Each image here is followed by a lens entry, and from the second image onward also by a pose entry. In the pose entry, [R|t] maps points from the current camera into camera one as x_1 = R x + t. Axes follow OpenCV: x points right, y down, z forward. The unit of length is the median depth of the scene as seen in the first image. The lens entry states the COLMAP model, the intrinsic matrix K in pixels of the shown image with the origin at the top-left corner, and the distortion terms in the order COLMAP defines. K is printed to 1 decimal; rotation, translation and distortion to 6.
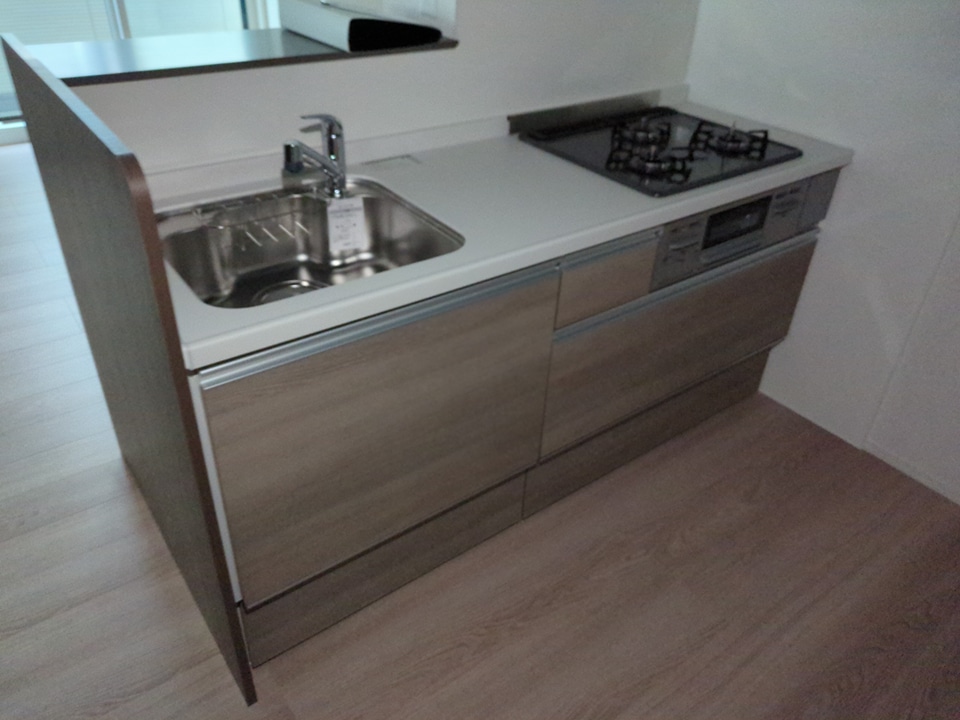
lens RADIAL K [[721.9, 0, 480.0], [0, 721.9, 360.0], [0, 0, 1]] dist [0.015216, -0.000549]
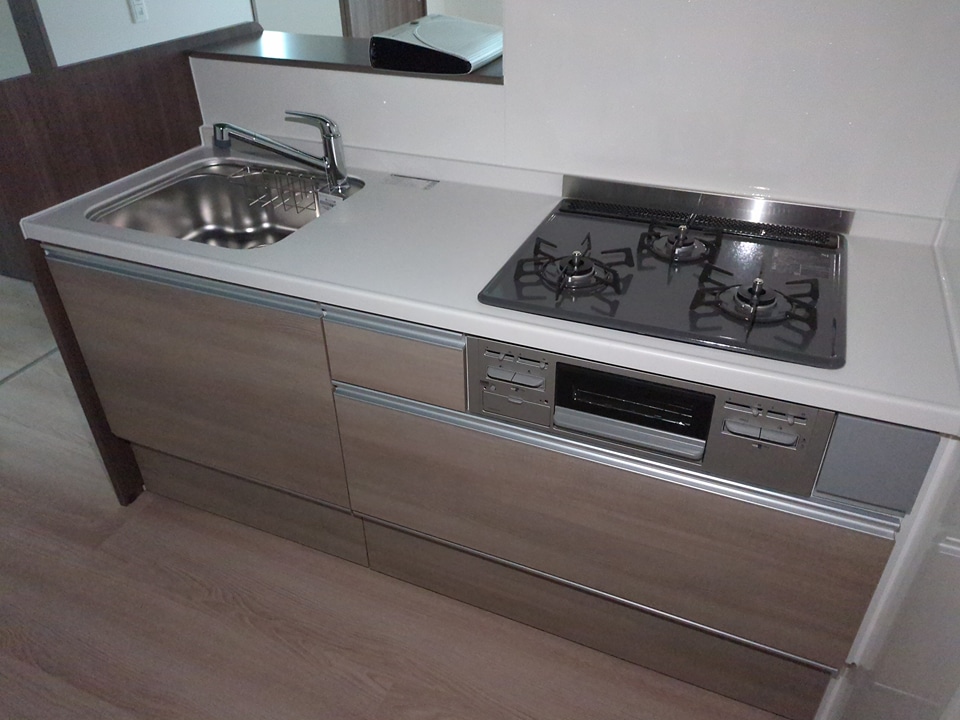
lens RADIAL K [[721.9, 0, 480.0], [0, 721.9, 360.0], [0, 0, 1]] dist [0.015216, -0.000549]
pose [[0.488299, 0.439158, -0.754125, 0.866614], [-0.457409, 0.864734, 0.207395, -0.333917], [0.743196, 0.243673, 0.623123, 0.533987]]
